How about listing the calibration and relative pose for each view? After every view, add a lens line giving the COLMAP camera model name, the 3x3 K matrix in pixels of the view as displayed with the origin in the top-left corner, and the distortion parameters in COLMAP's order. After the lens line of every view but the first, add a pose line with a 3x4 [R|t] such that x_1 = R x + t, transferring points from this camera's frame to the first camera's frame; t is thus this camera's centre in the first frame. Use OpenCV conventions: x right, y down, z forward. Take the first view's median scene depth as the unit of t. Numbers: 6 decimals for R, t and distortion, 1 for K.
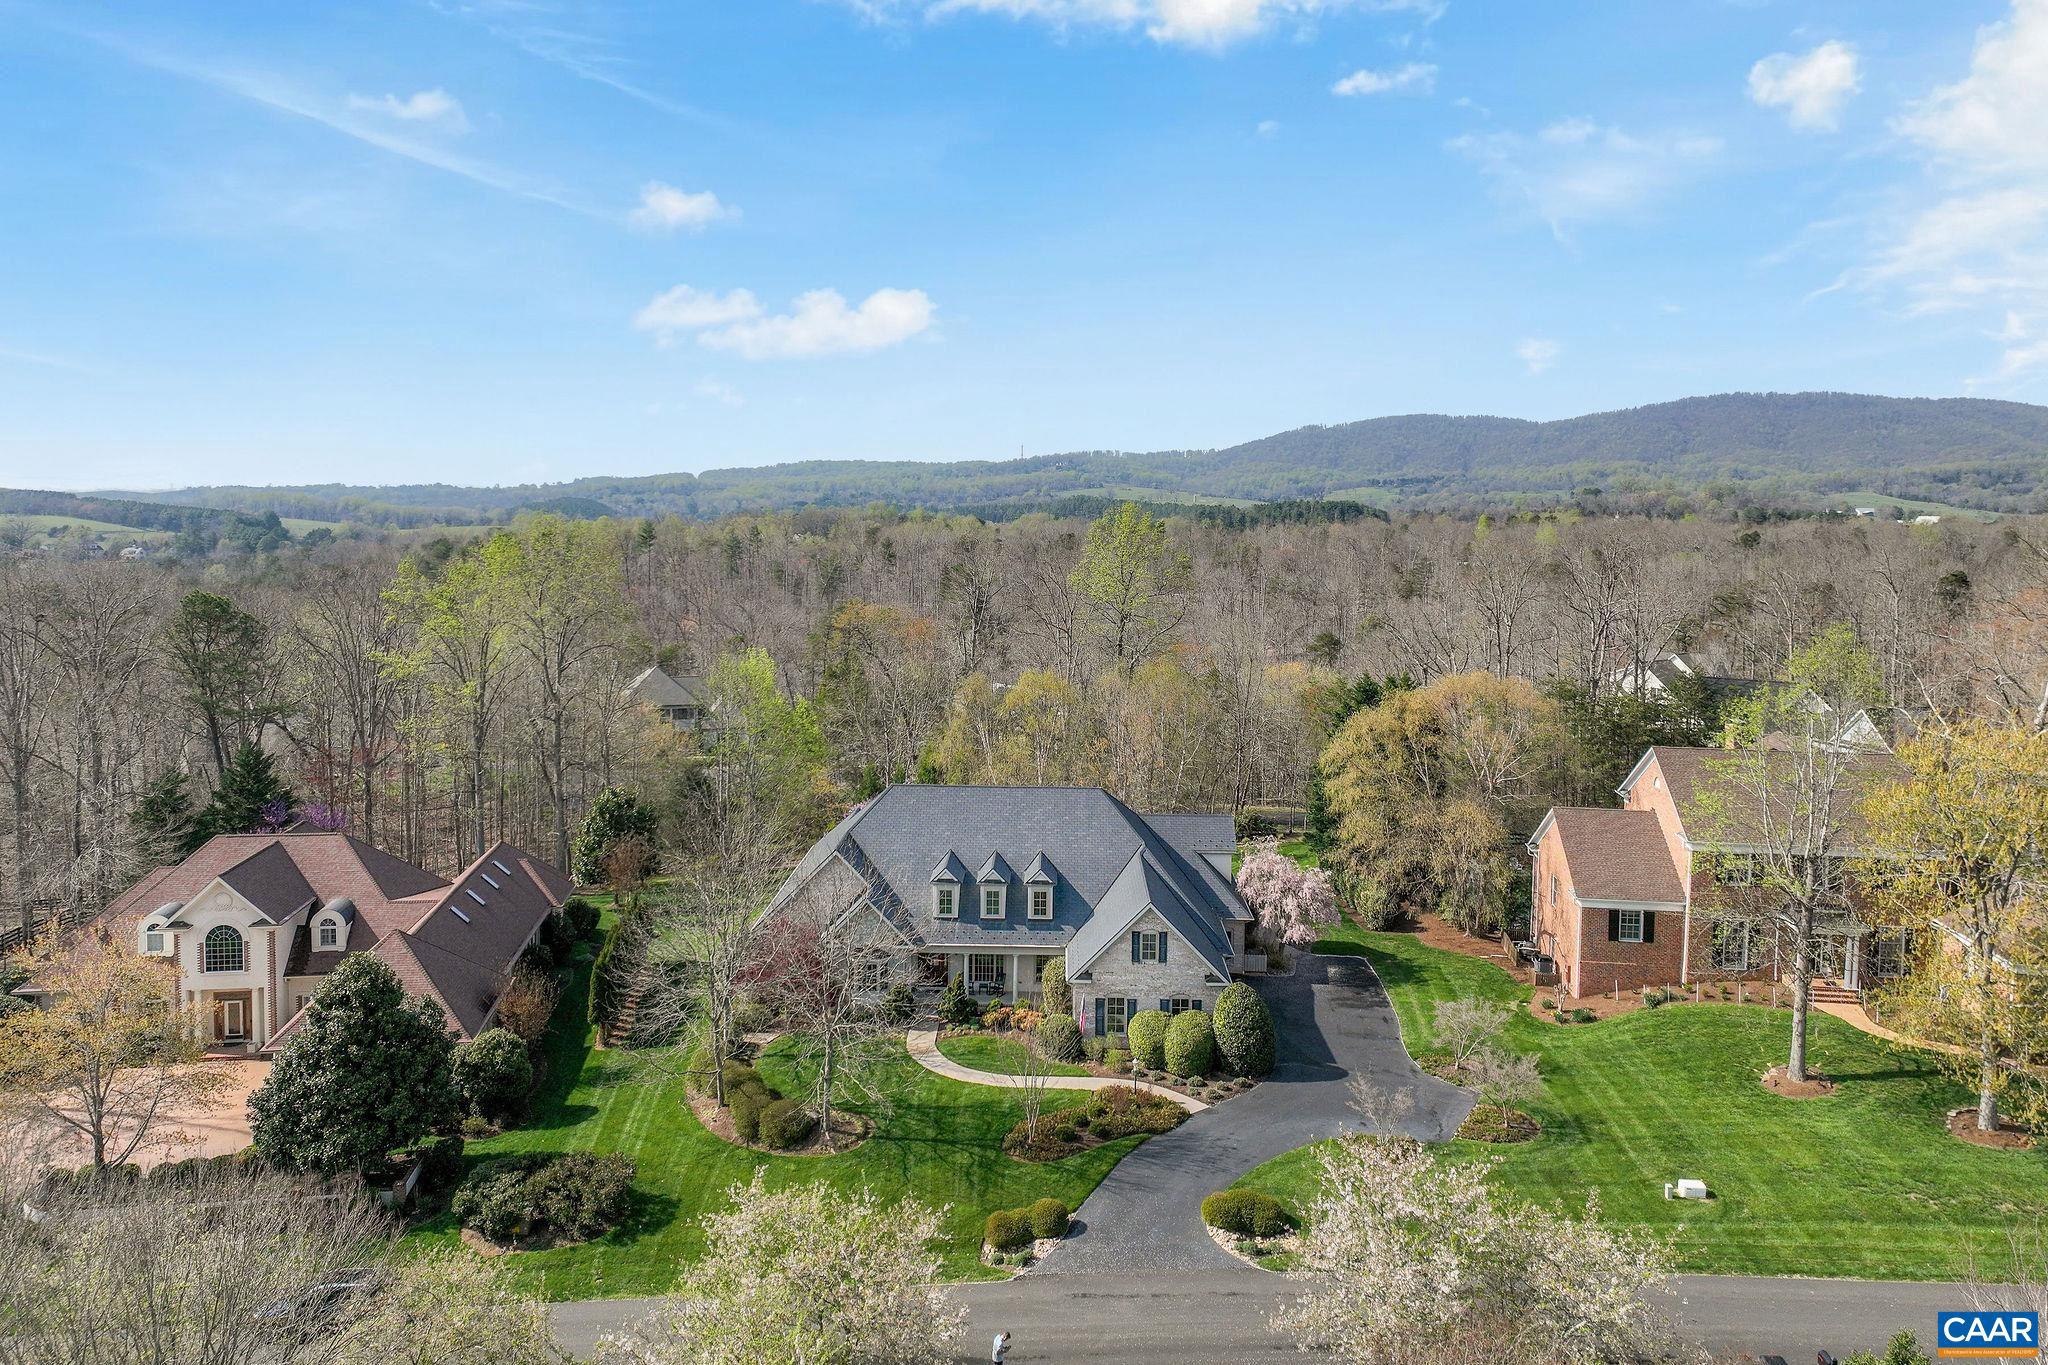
lens RADIAL K [[1441.0, 0, 1025.8], [0, 1441.0, 597.2], [0, 0, 1]] dist [-0.011744, 0.026596]
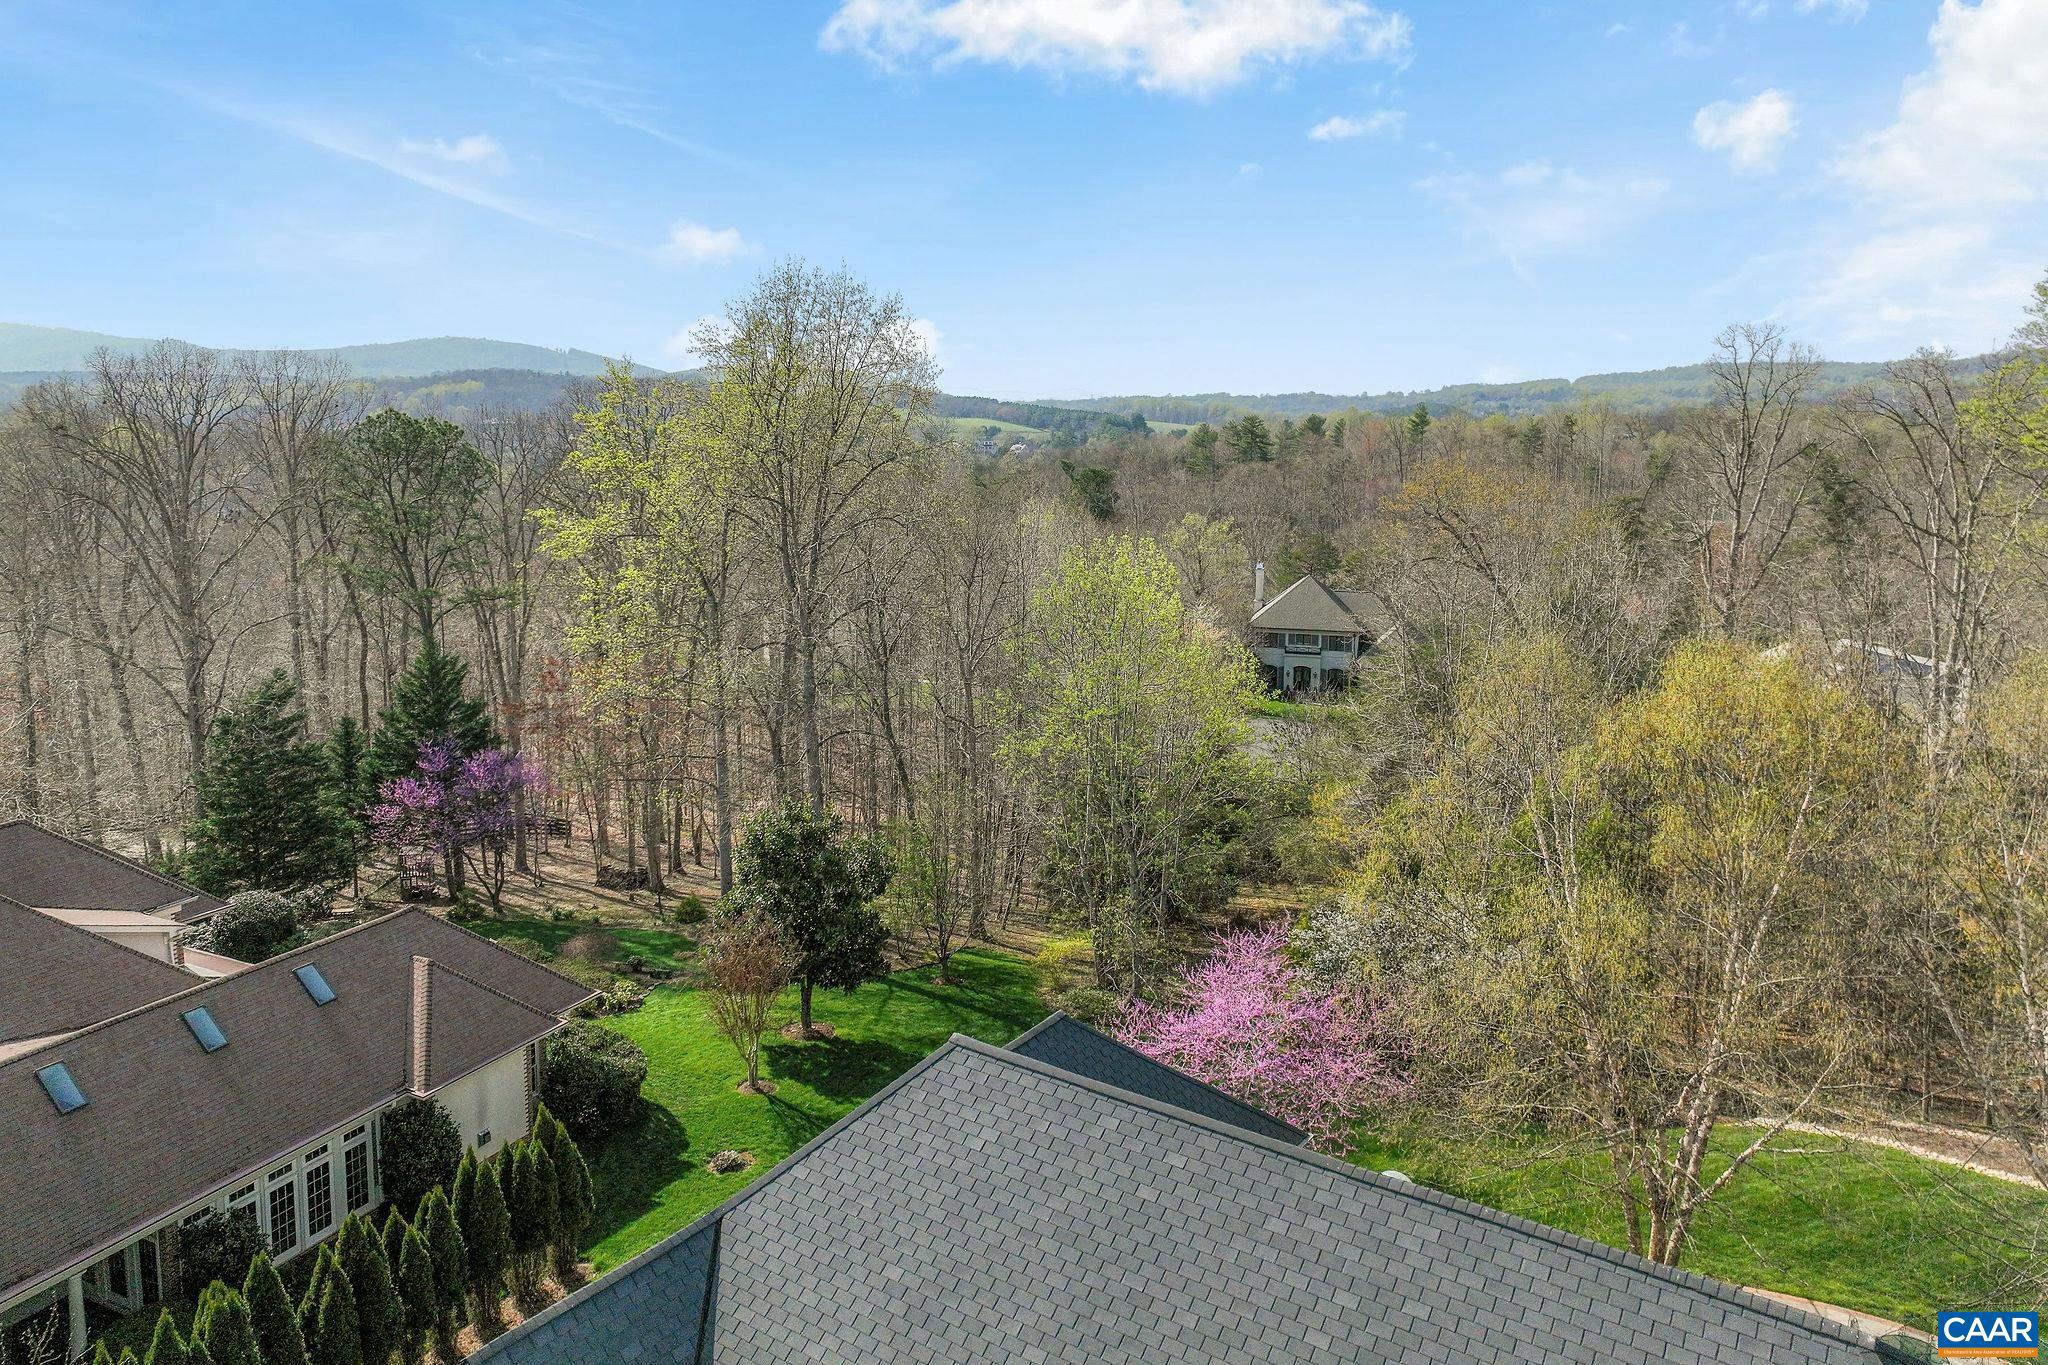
lens RADIAL K [[1441.0, 0, 1025.8], [0, 1441.0, 597.2], [0, 0, 1]] dist [-0.011744, 0.026596]
pose [[0.831883, 0.071004, -0.550389, 0.037317], [-0.037376, 0.996698, 0.072090, 0.020615], [0.553690, -0.039399, 0.831790, 0.526874]]
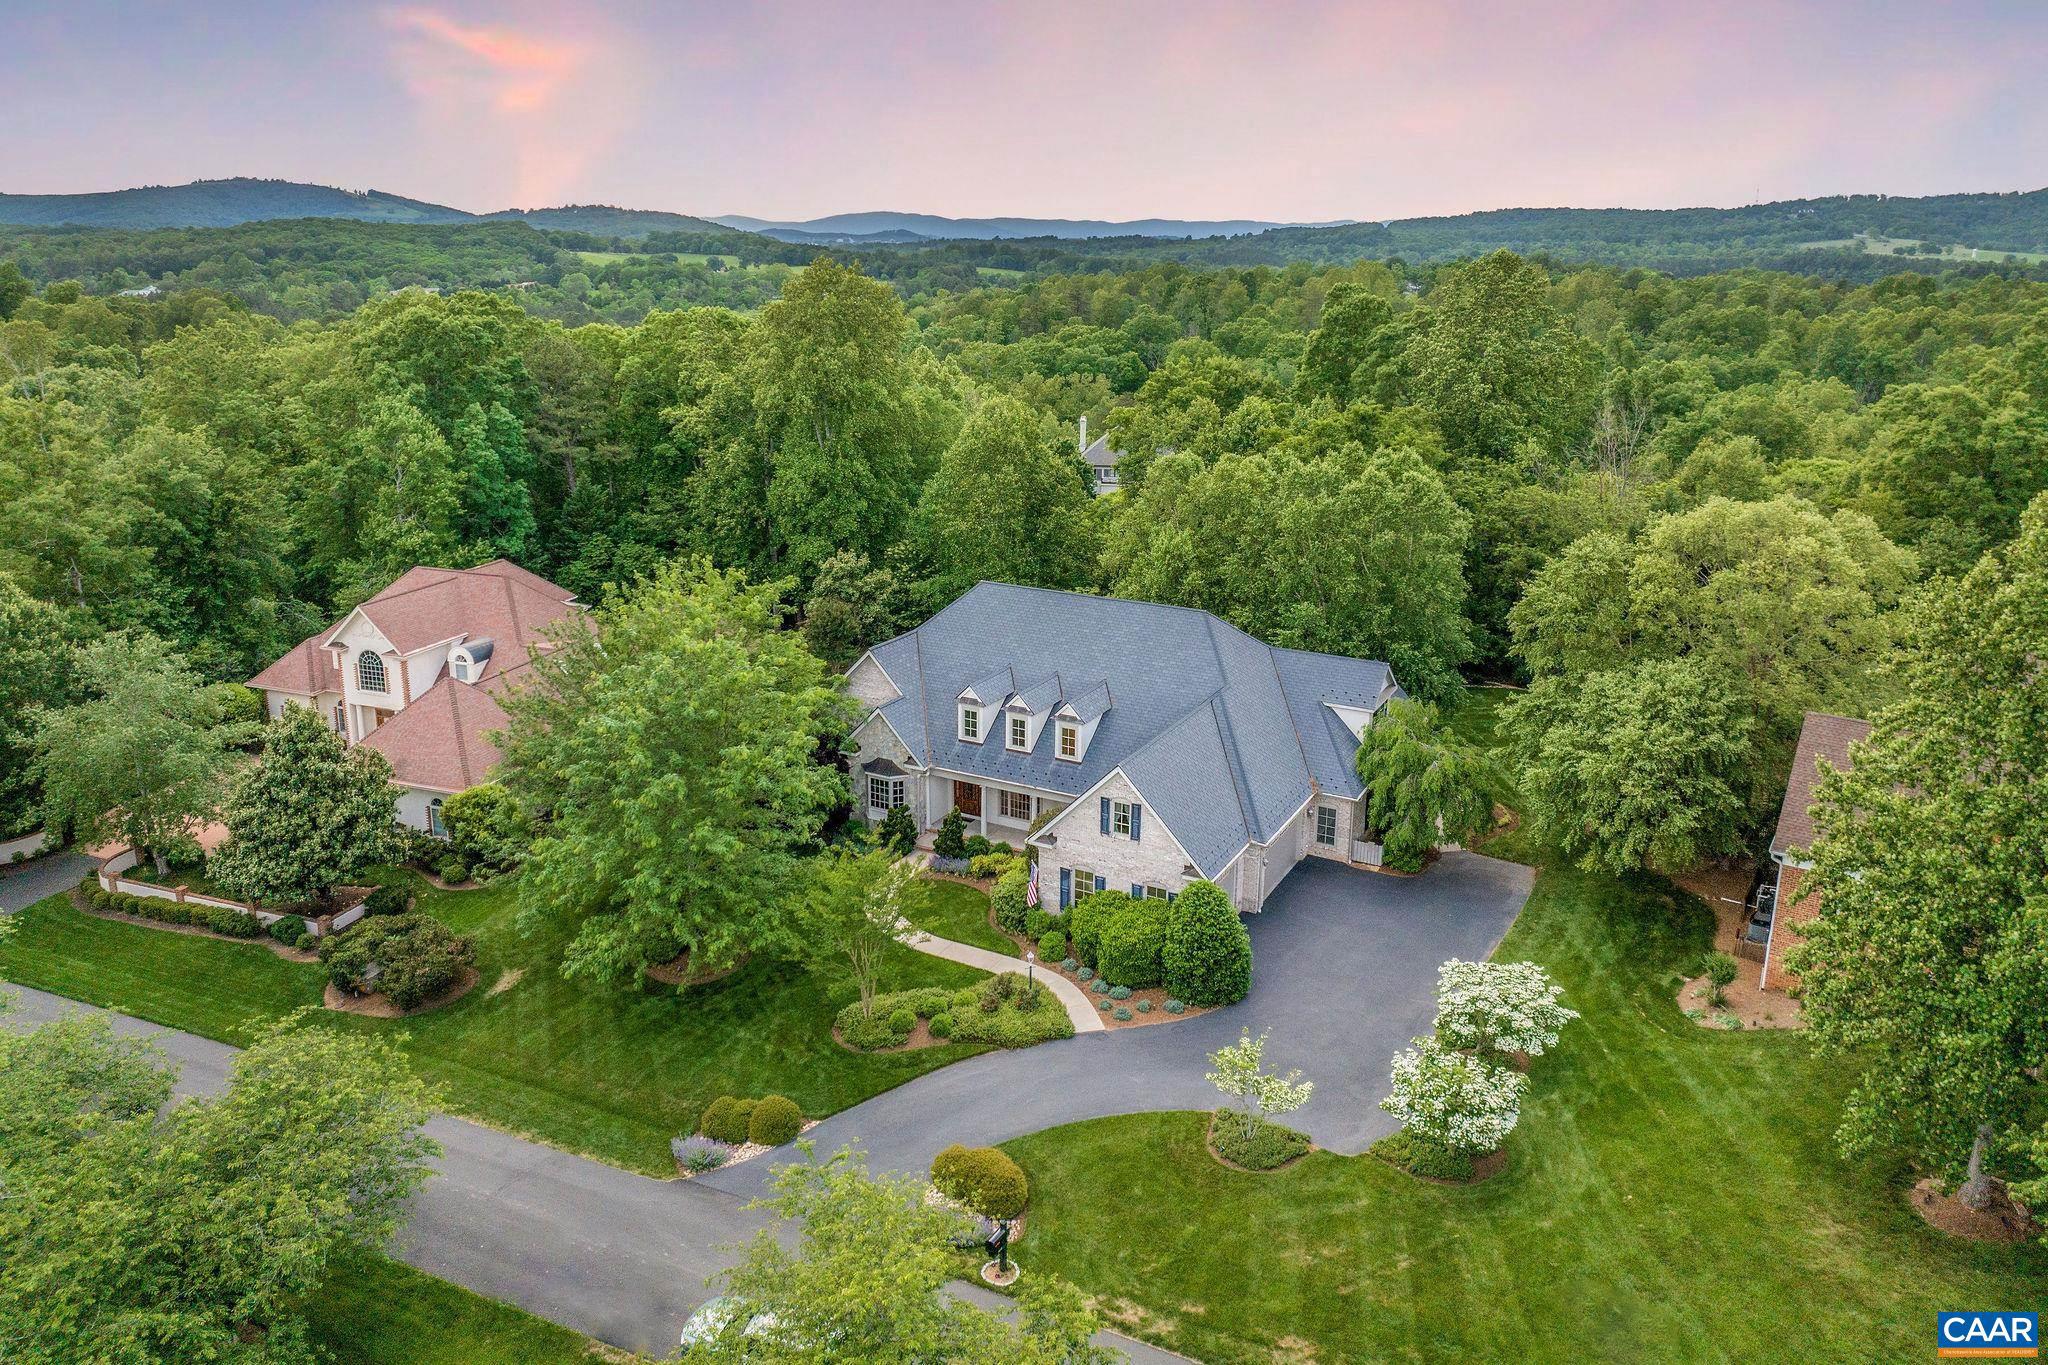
lens RADIAL K [[1441.0, 0, 1025.8], [0, 1441.0, 597.2], [0, 0, 1]] dist [-0.011744, 0.026596]
pose [[0.892018, 0.104732, -0.439698, 0.210016], [-0.029494, 0.984199, 0.174593, -0.009173], [0.451036, -0.142772, 0.881012, 0.160056]]
